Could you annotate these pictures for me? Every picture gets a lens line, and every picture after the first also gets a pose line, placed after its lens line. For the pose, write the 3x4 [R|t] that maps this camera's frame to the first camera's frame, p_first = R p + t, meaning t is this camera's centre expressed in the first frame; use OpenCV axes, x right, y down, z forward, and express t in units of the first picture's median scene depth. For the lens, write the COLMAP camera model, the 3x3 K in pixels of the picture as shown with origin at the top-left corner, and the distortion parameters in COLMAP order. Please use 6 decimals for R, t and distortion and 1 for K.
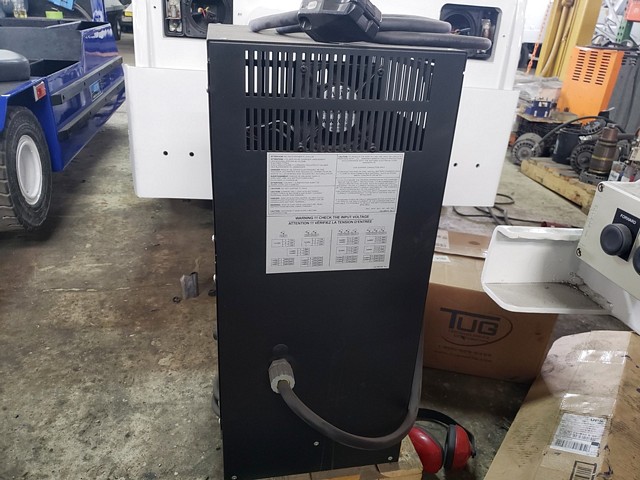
lens RADIAL K [[502.4, 0, 323.9], [0, 502.4, 238.8], [0, 0, 1]] dist [0.009628, 0.003771]
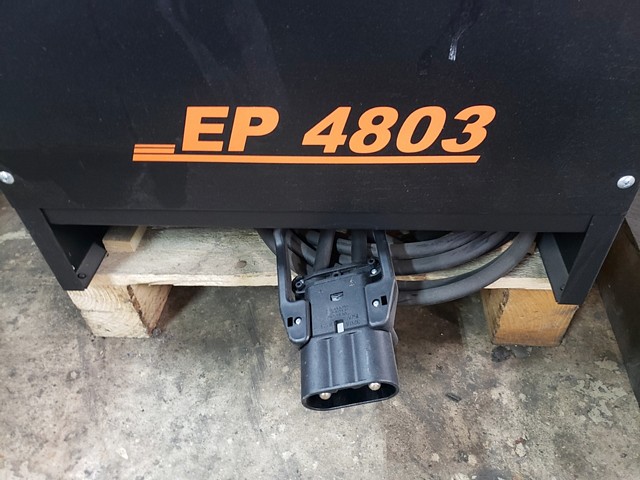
lens RADIAL K [[502.4, 0, 319.1], [0, 502.4, 243.0], [0, 0, 1]] dist [0.009628, 0.003771]
pose [[0.266510, -0.718203, 0.642773, -0.393449], [0.447558, 0.682850, 0.577414, 0.031187], [-0.853618, 0.133792, 0.503424, 0.702677]]
